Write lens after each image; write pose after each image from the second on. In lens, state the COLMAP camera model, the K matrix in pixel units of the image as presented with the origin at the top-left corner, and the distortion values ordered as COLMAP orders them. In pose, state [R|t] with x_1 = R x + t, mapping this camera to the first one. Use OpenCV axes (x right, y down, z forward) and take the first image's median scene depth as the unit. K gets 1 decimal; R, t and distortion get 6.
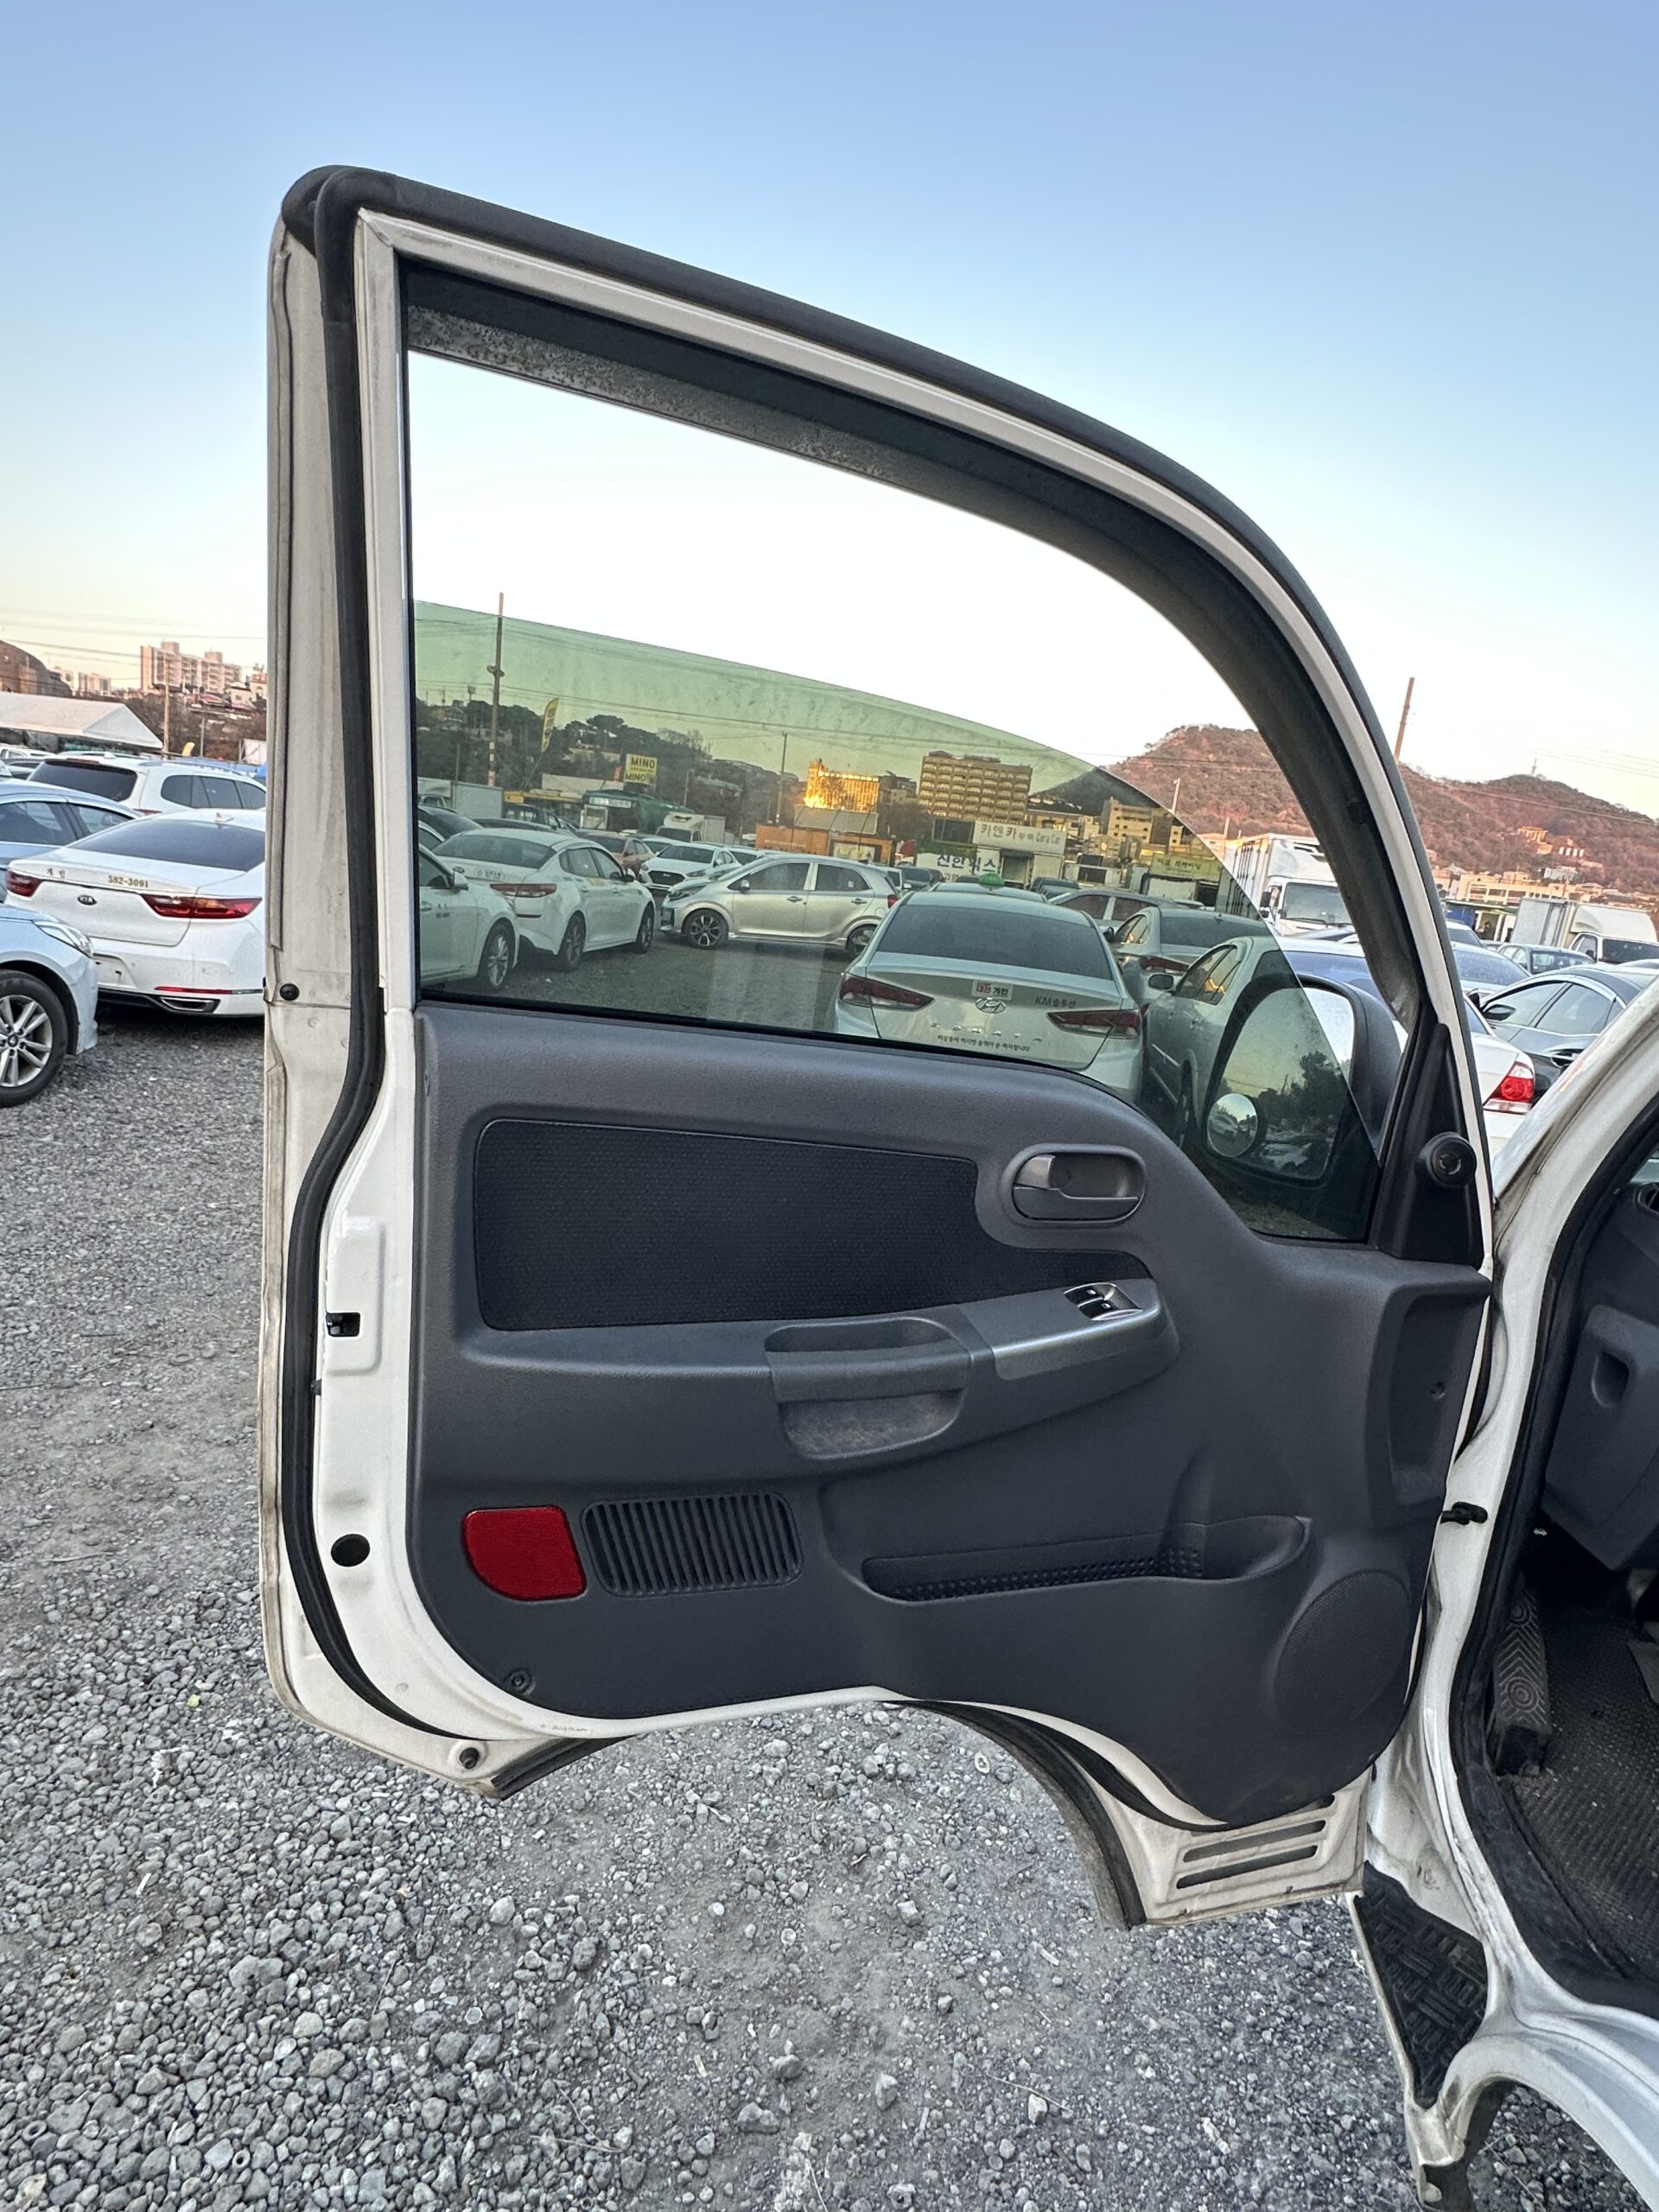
lens RADIAL K [[1147.9, 0, 822.5], [0, 1147.9, 1103.1], [0, 0, 1]] dist [-0.003006, 0.001436]
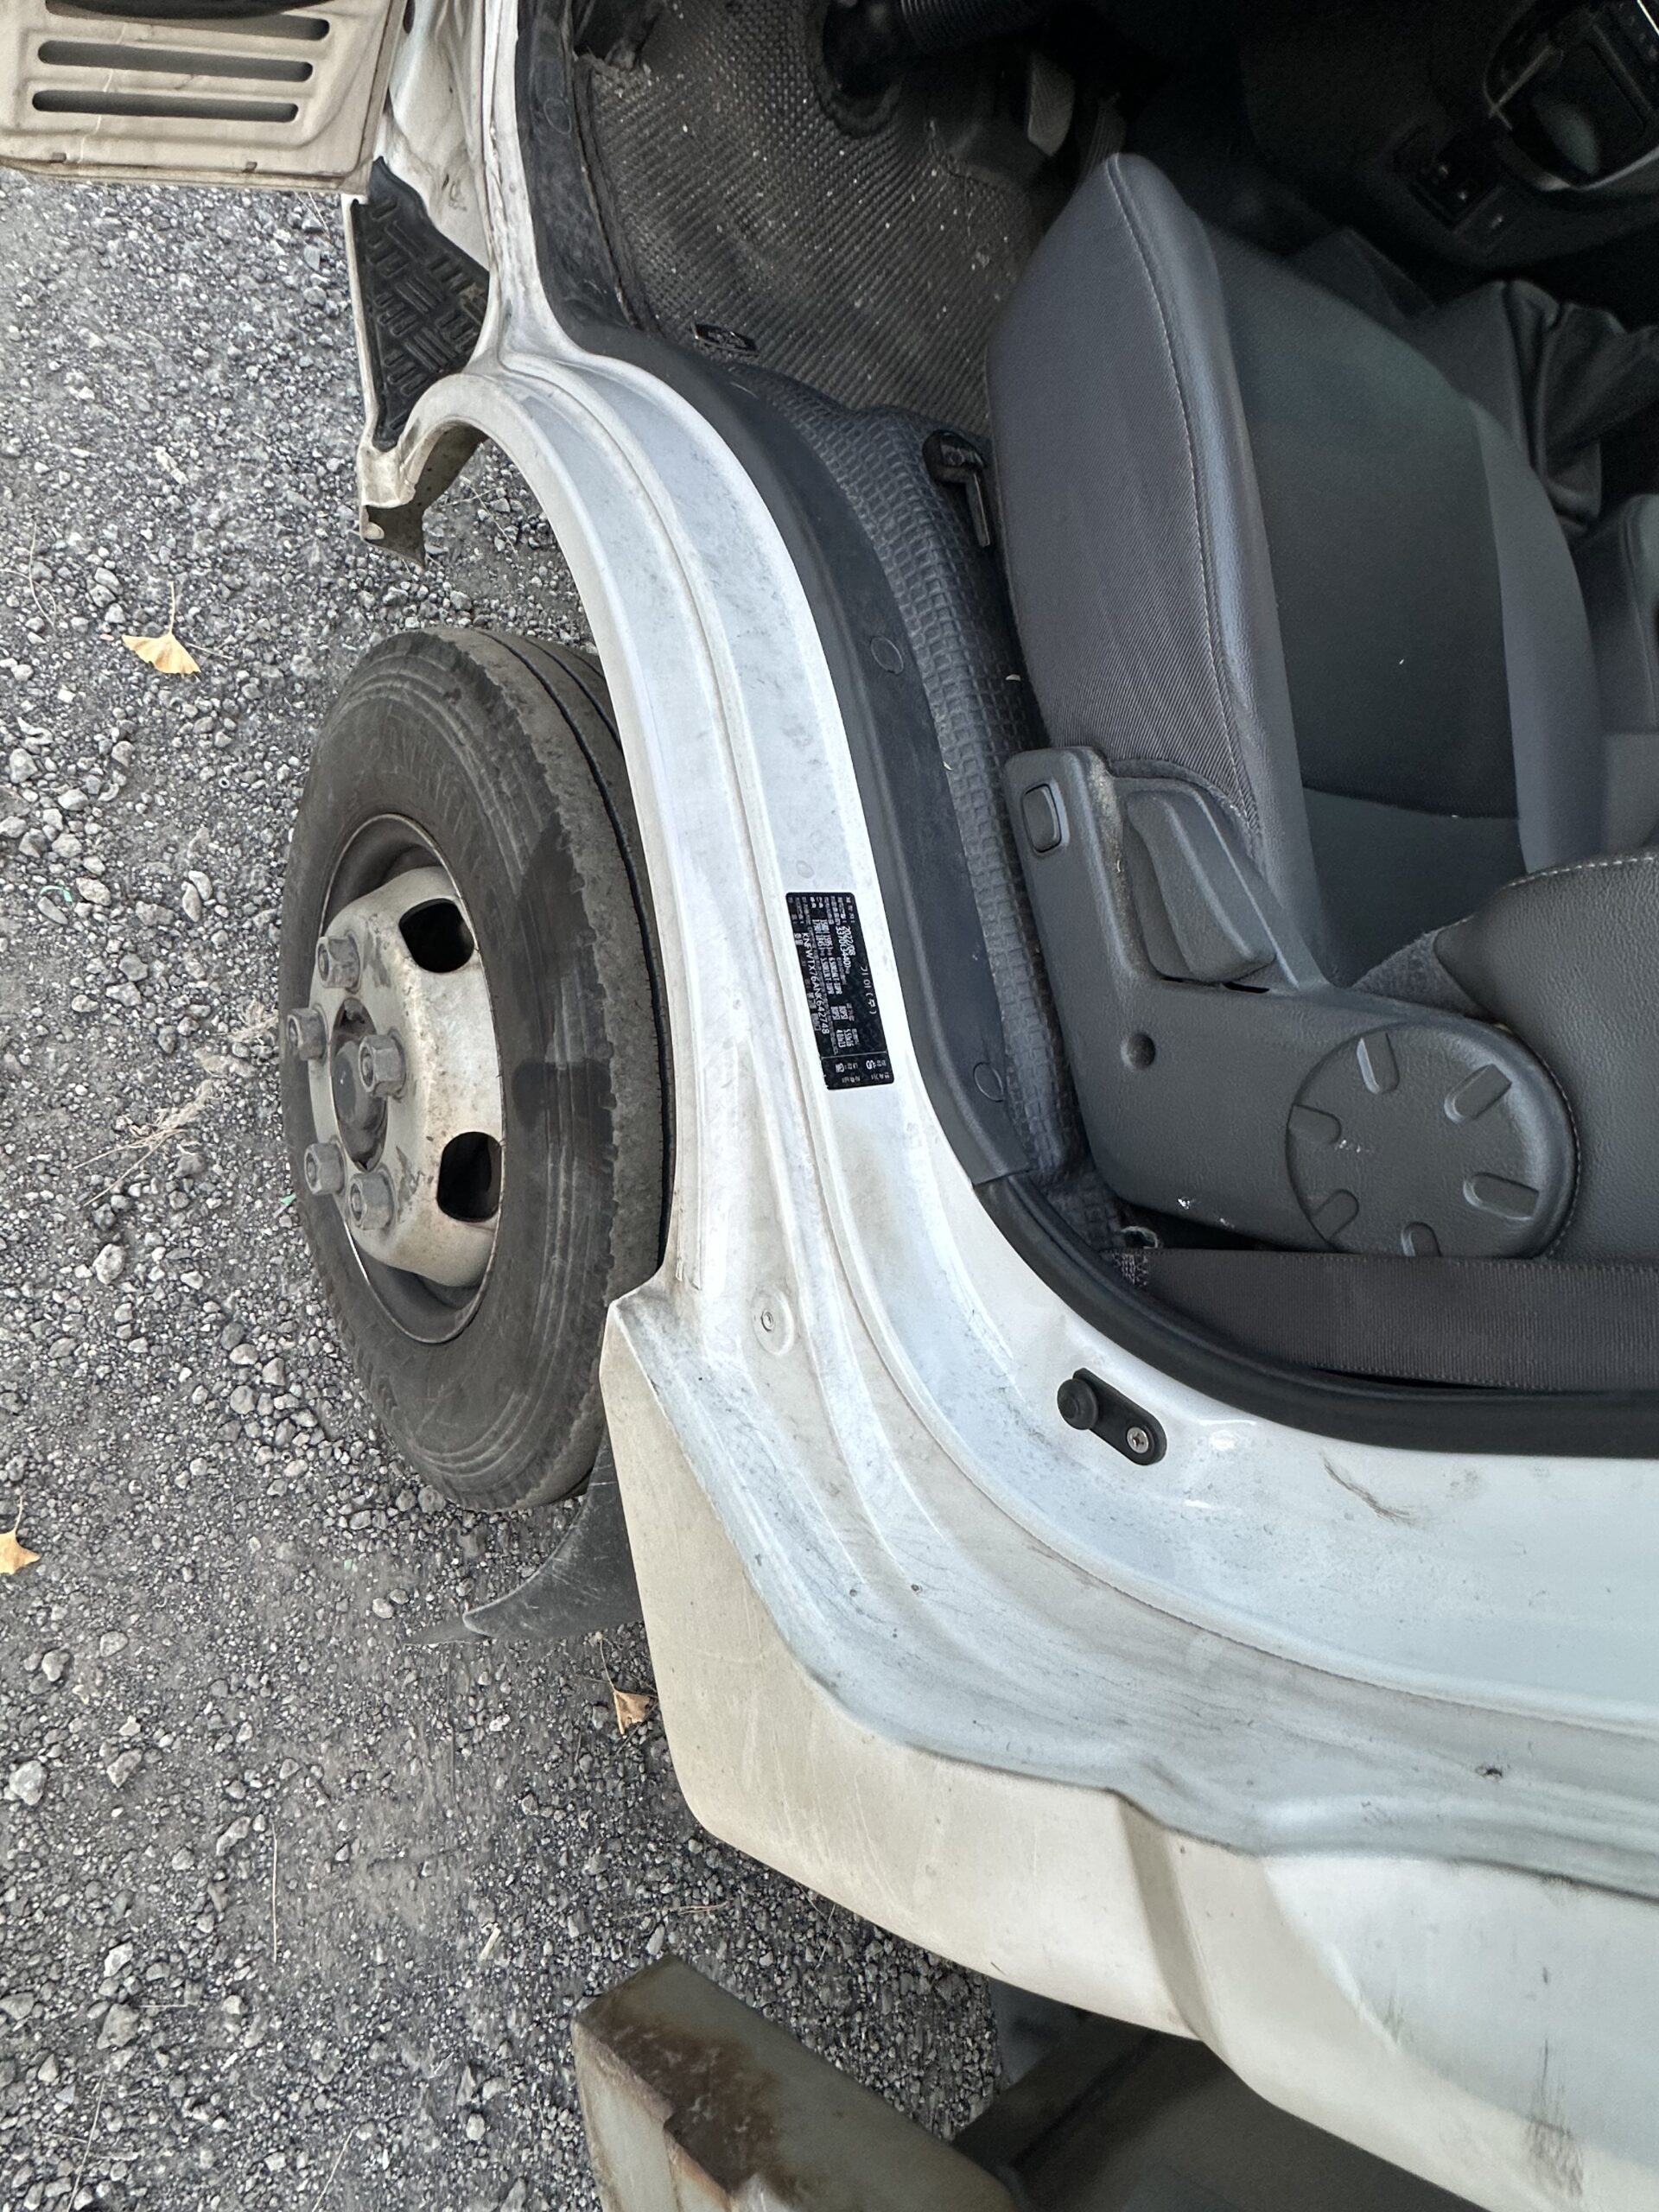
lens RADIAL K [[1147.9, 0, 819.4], [0, 1147.9, 1100.6], [0, 0, 1]] dist [-0.003006, 0.001436]
pose [[0.808495, -0.222413, 0.544856, 0.154753], [-0.437541, 0.391984, 0.809263, 0.170857], [-0.393565, -0.892682, 0.219602, 0.185583]]
